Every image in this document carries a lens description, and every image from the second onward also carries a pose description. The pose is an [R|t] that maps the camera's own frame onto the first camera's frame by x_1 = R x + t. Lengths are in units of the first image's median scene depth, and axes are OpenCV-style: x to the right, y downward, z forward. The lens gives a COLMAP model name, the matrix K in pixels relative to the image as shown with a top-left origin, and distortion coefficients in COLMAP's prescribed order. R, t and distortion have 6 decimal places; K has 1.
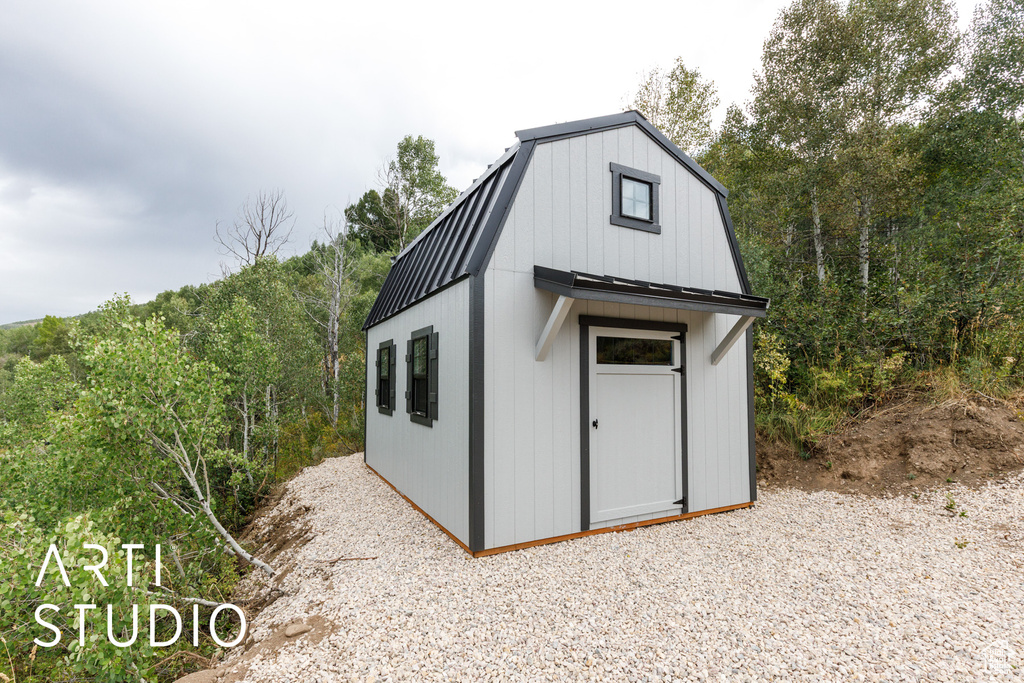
lens RADIAL K [[469.6, 0, 506.2], [0, 469.6, 376.2], [0, 0, 1]] dist [0.000658, -0.000032]
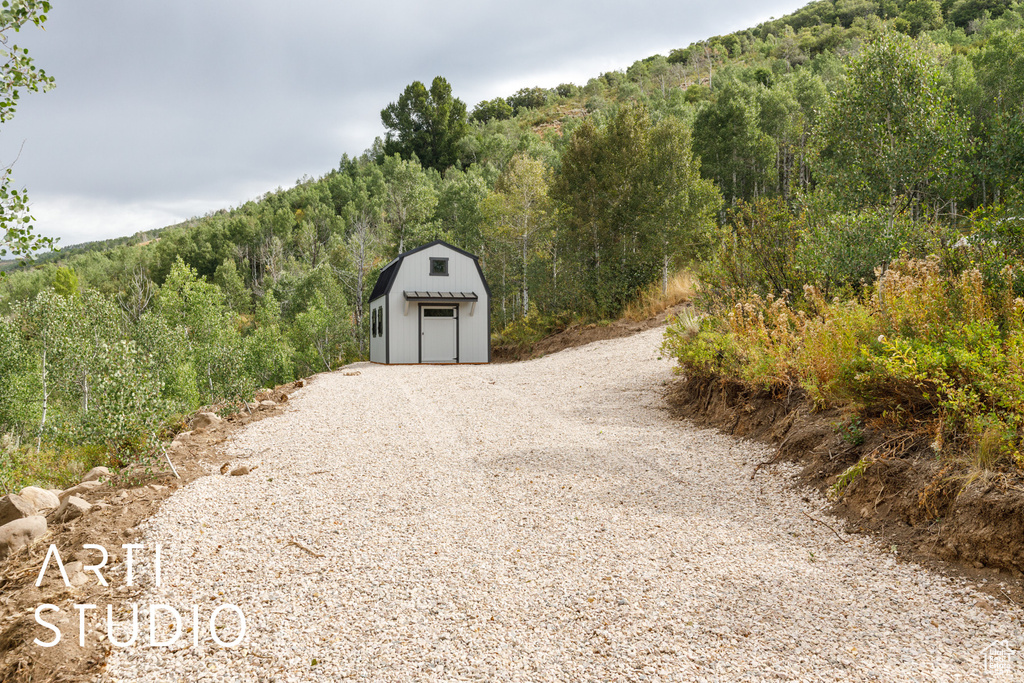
lens RADIAL K [[780.8, 0, 511.3], [0, 780.8, 341.7], [0, 0, 1]] dist [0.003839, 0.002359]
pose [[0.984203, -0.009421, -0.176794, 1.674309], [0.011013, 0.999907, 0.008028, 0.109180], [0.176702, -0.009849, 0.984215, -4.166798]]
